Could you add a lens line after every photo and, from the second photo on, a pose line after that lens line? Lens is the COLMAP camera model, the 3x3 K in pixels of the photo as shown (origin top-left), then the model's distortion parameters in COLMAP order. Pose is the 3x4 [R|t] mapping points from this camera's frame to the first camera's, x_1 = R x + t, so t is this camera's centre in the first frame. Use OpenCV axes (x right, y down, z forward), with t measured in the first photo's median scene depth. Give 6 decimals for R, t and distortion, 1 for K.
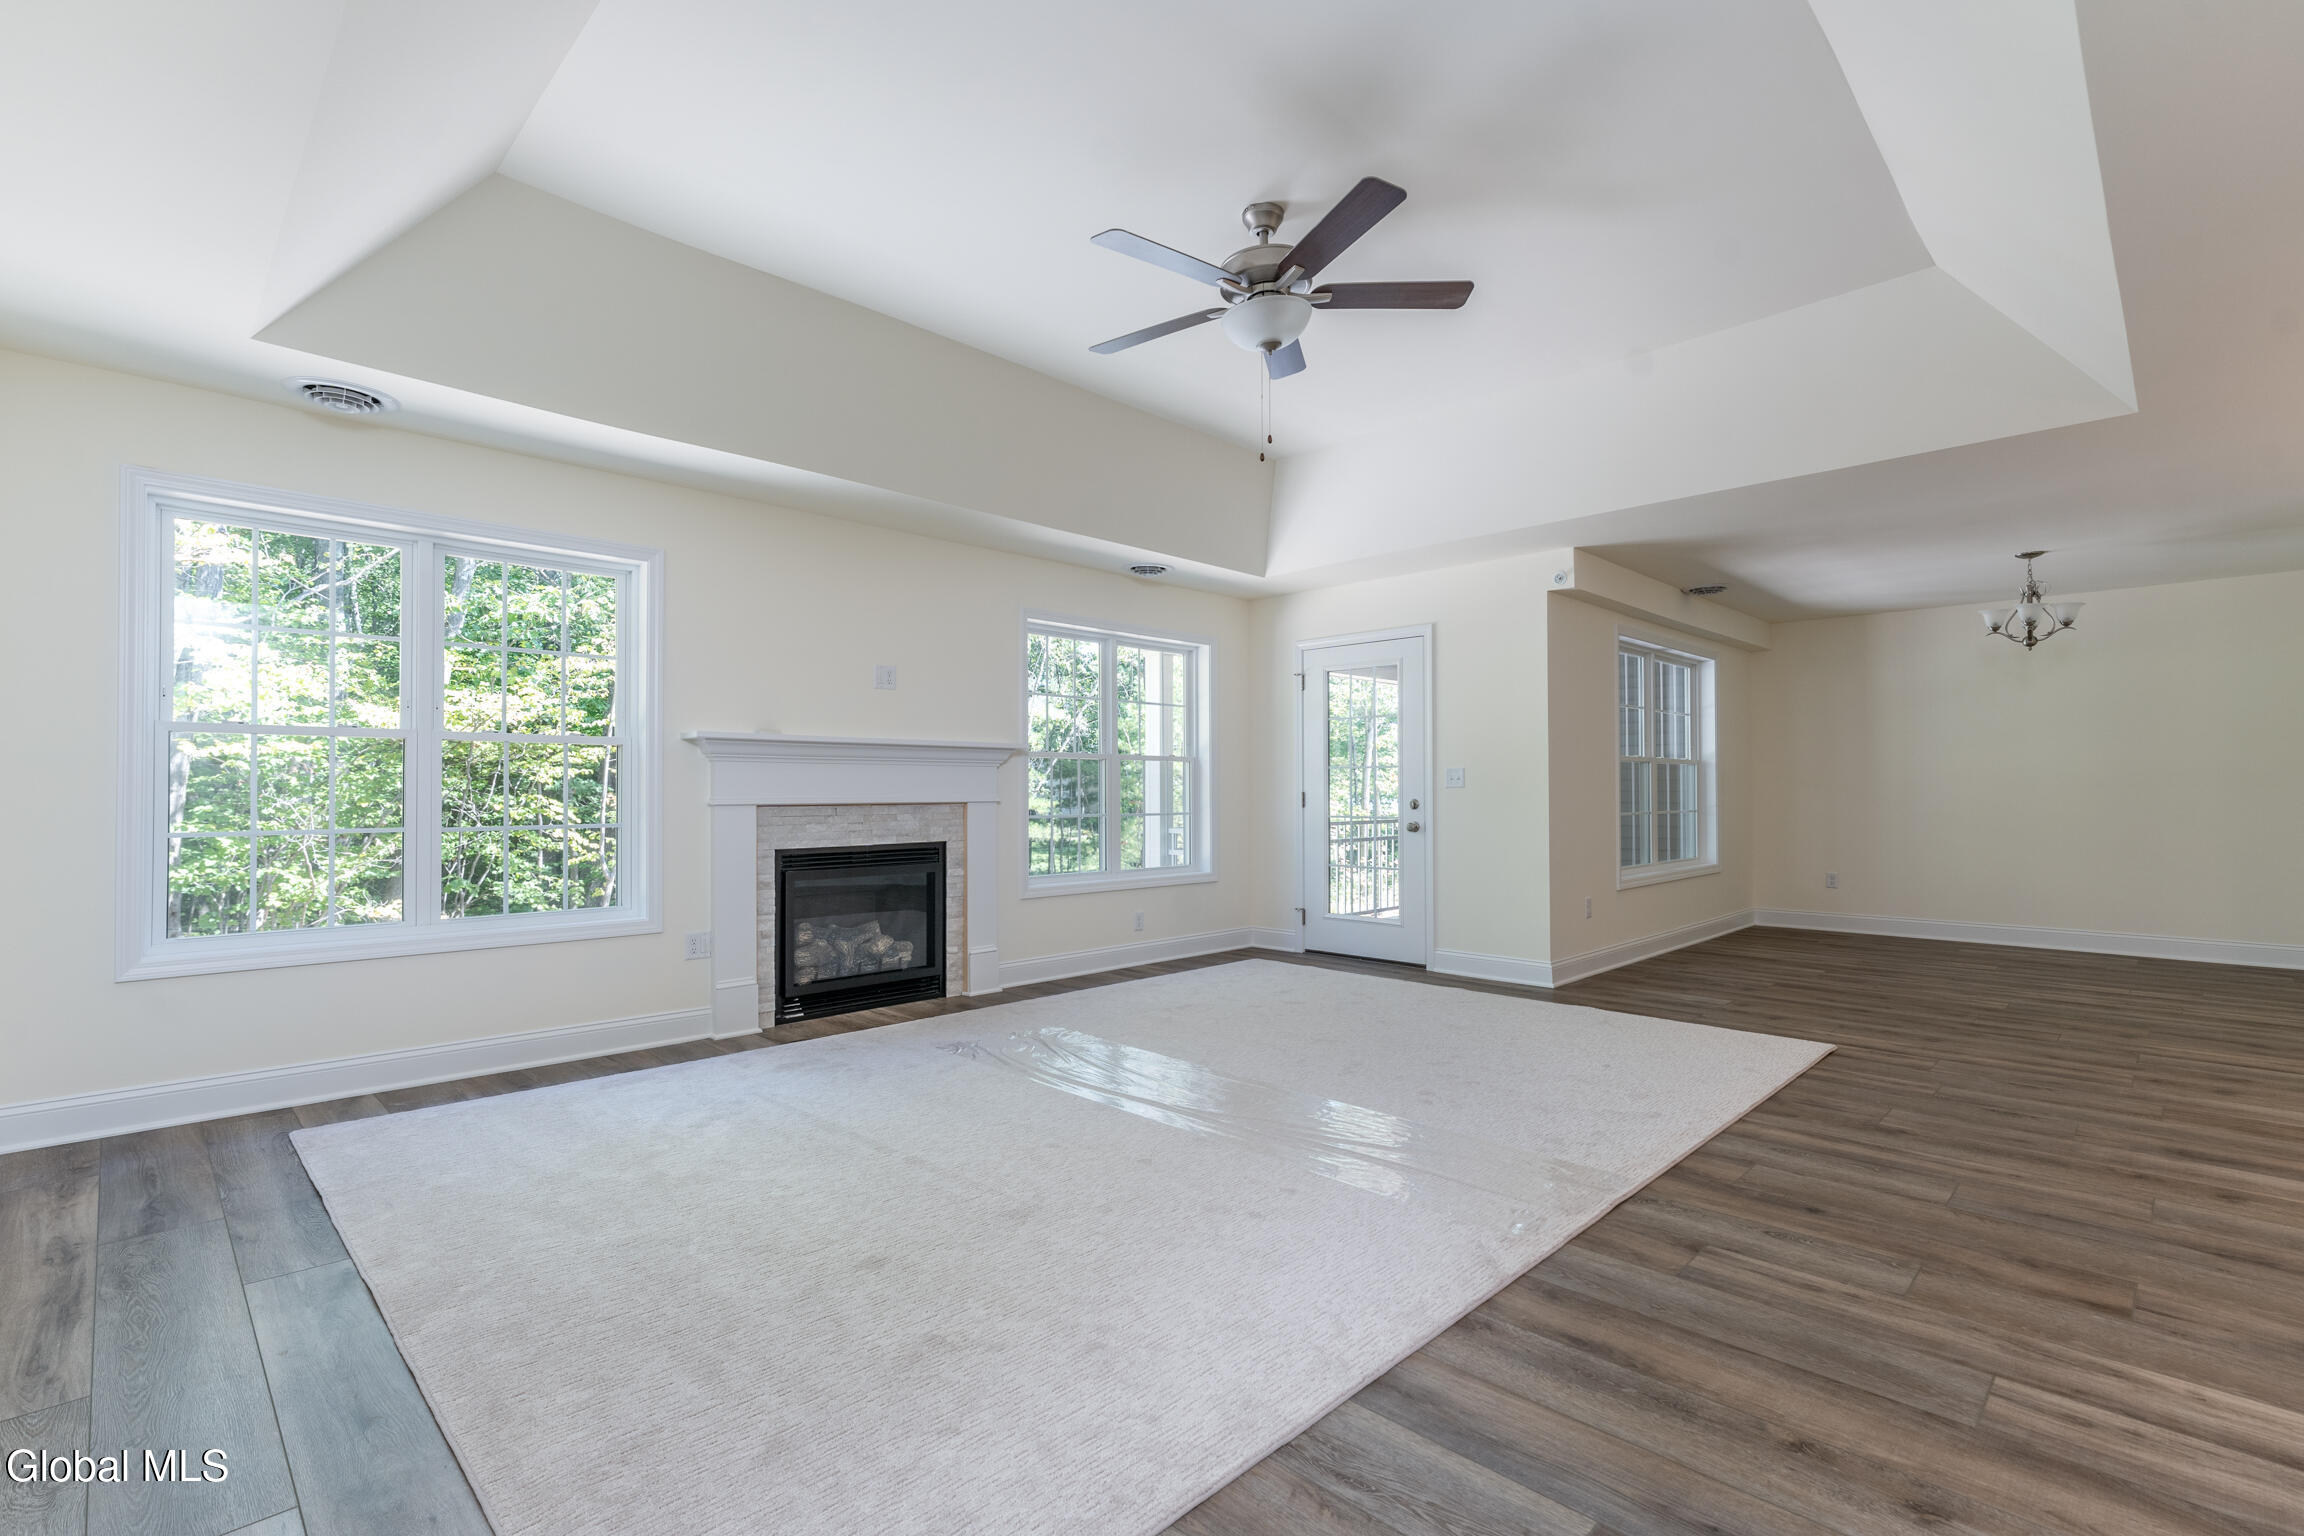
lens RADIAL K [[1040.1, 0, 1172.6], [0, 1040.1, 783.3], [0, 0, 1]] dist [0.003158, 0.000241]
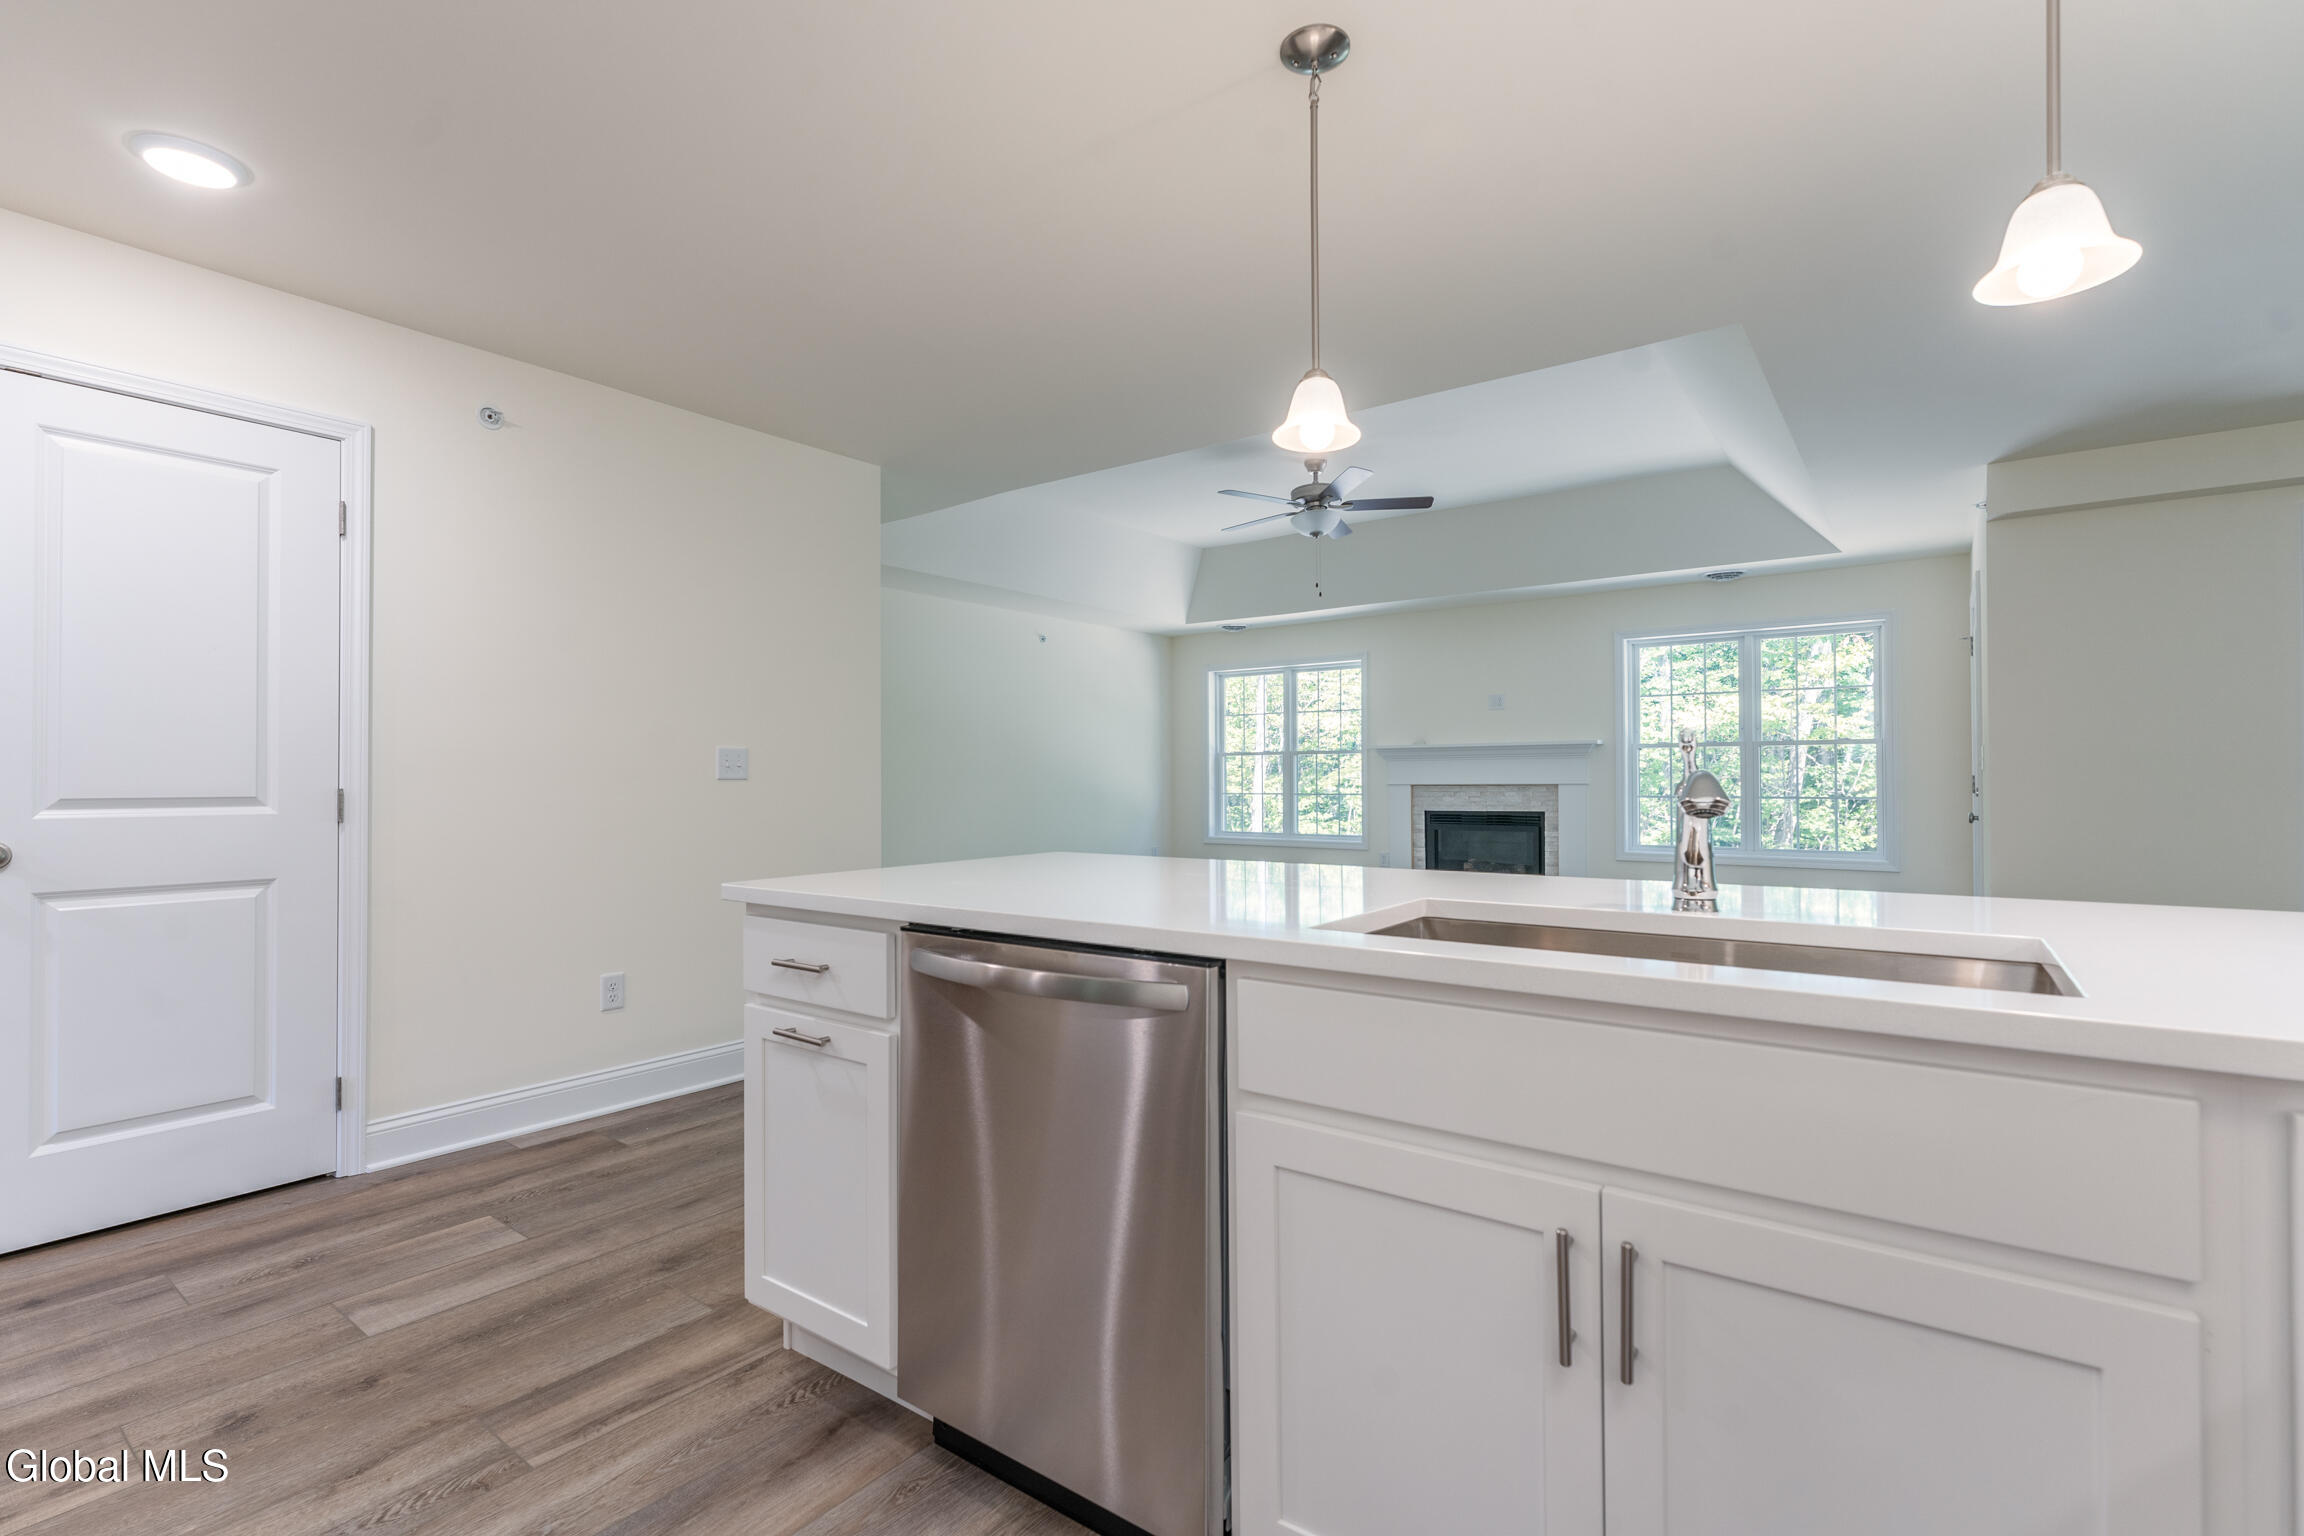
lens RADIAL K [[1039.0, 0, 1160.2], [0, 1039.0, 774.4], [0, 0, 1]] dist [-0.000918, -0.000399]
pose [[0.144322, -0.004022, -0.989523, 1.370537], [0.011918, 0.999926, -0.002326, 0.001953], [0.989459, -0.011458, 0.144360, 0.338529]]
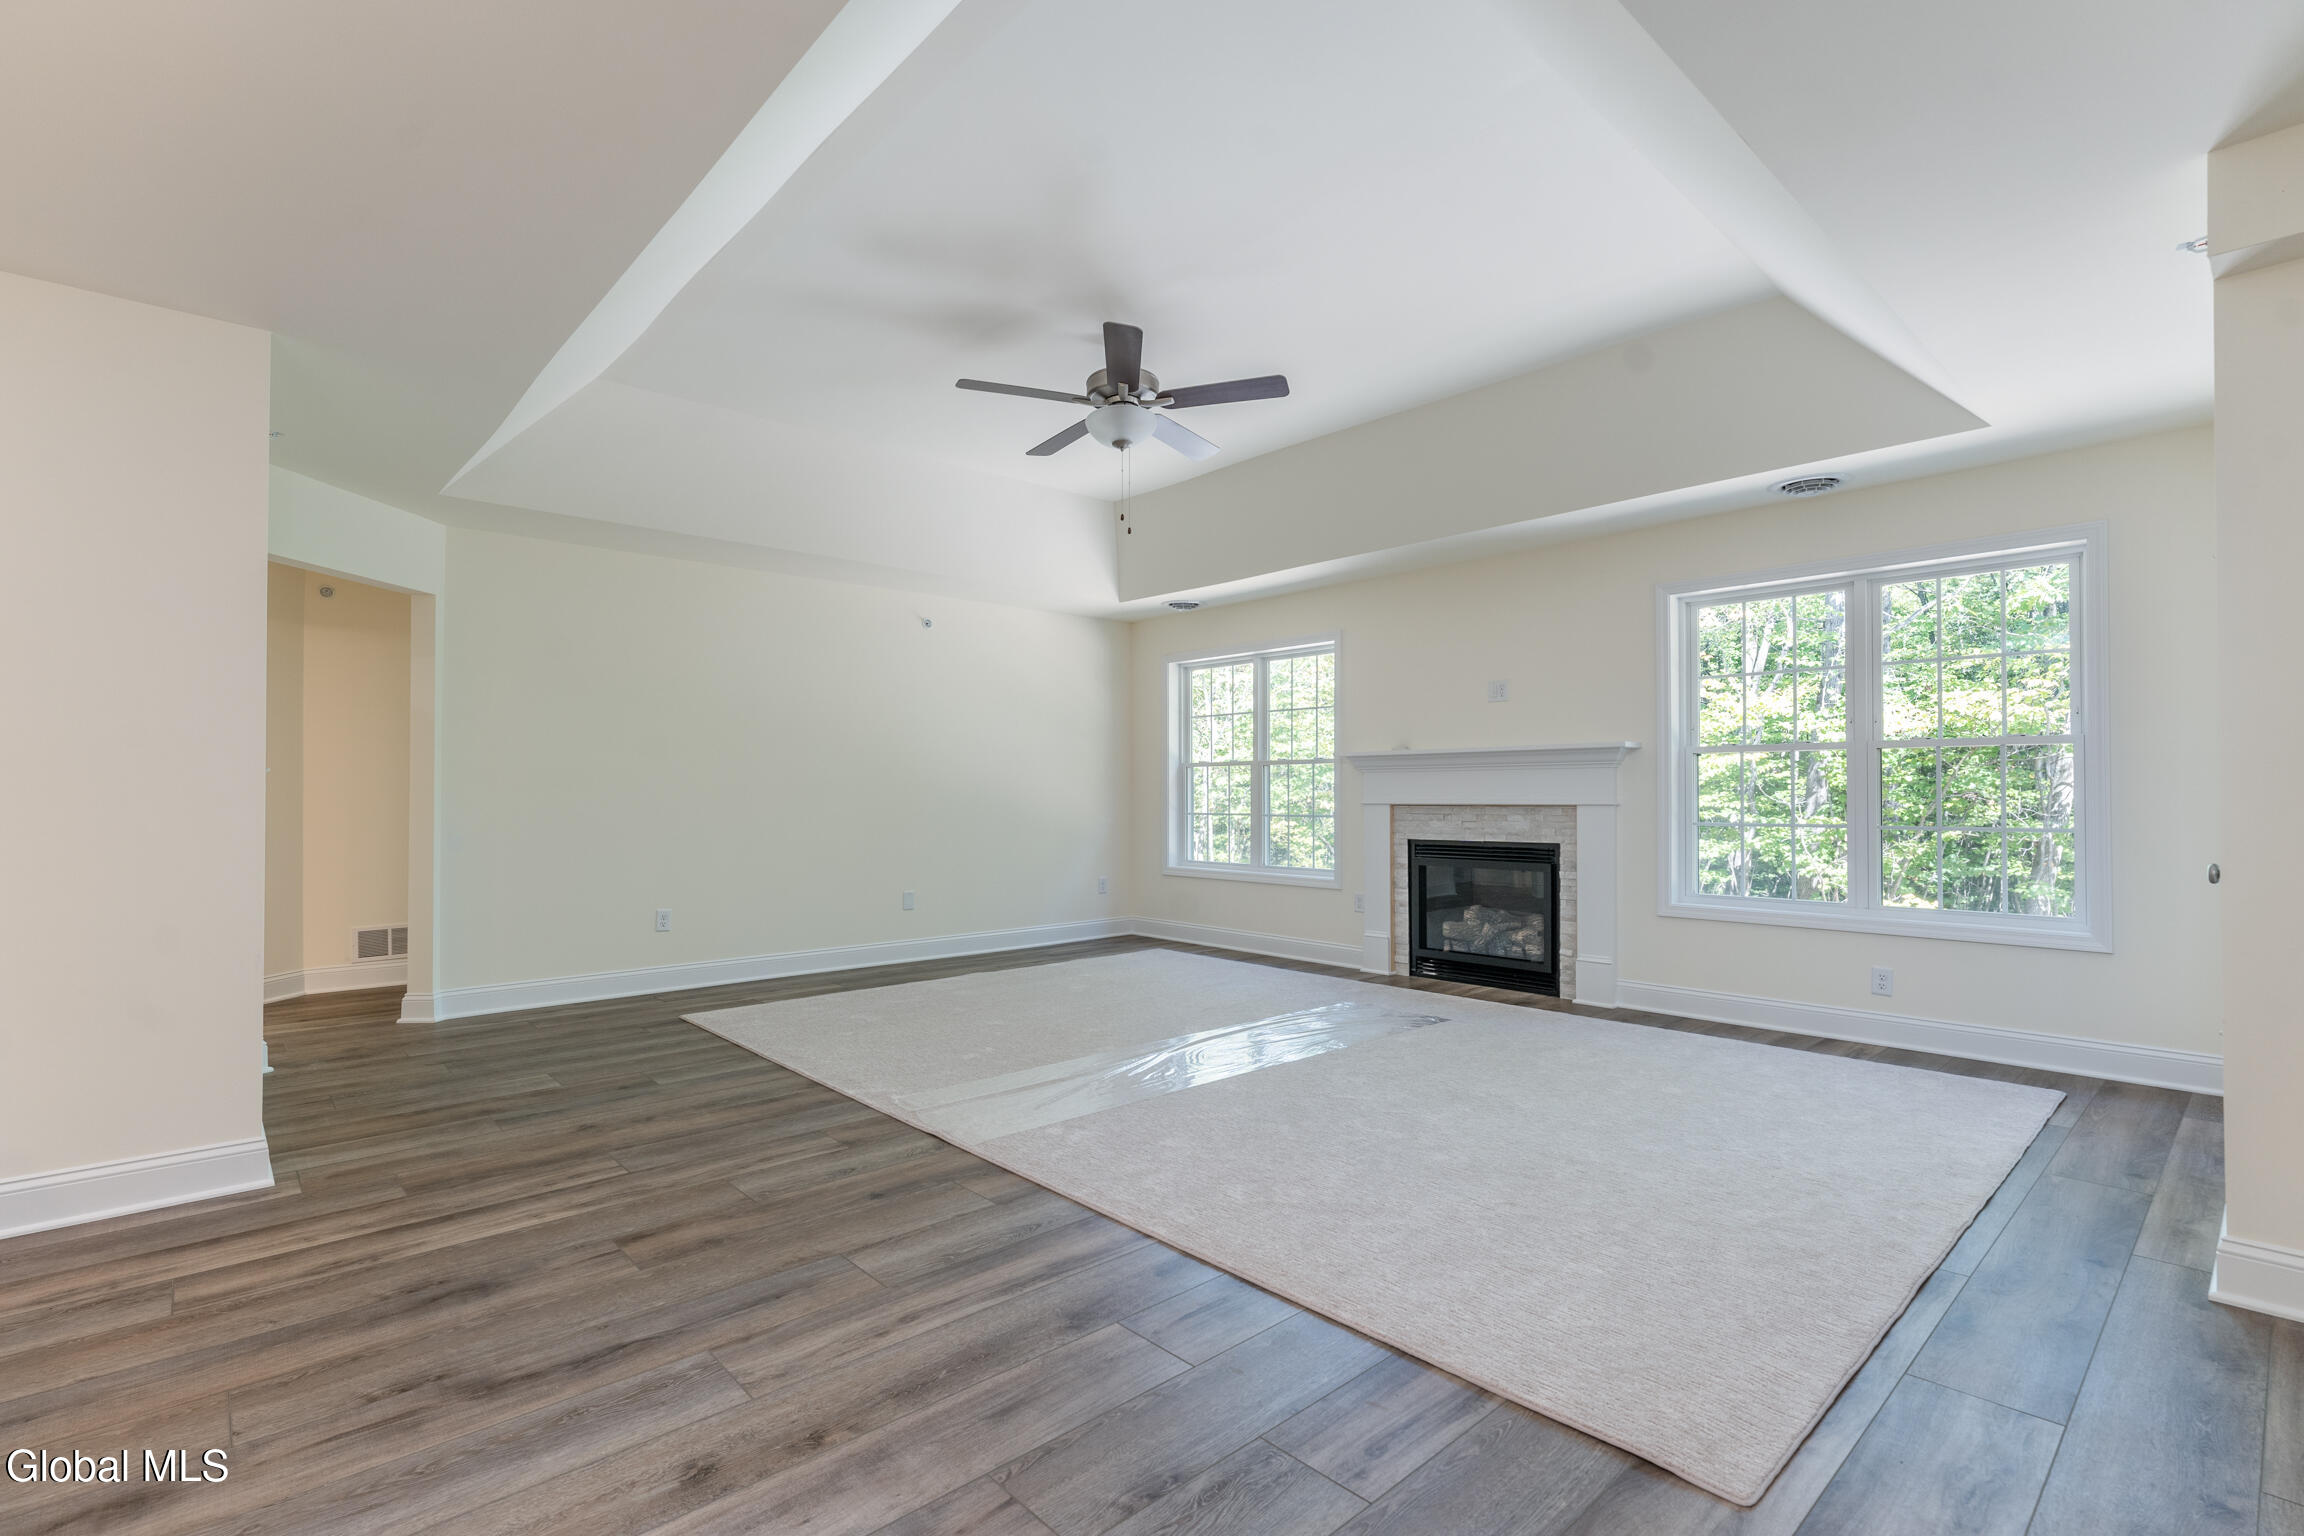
lens RADIAL K [[1042.6, 0, 1155.3], [0, 1042.6, 784.9], [0, 0, 1]] dist [0.001252, 0.000279]
pose [[-0.048395, -0.008823, -0.998789, 1.001861], [0.008897, 0.999918, -0.009264, 0.005792], [0.998789, -0.009335, -0.048313, 0.809200]]
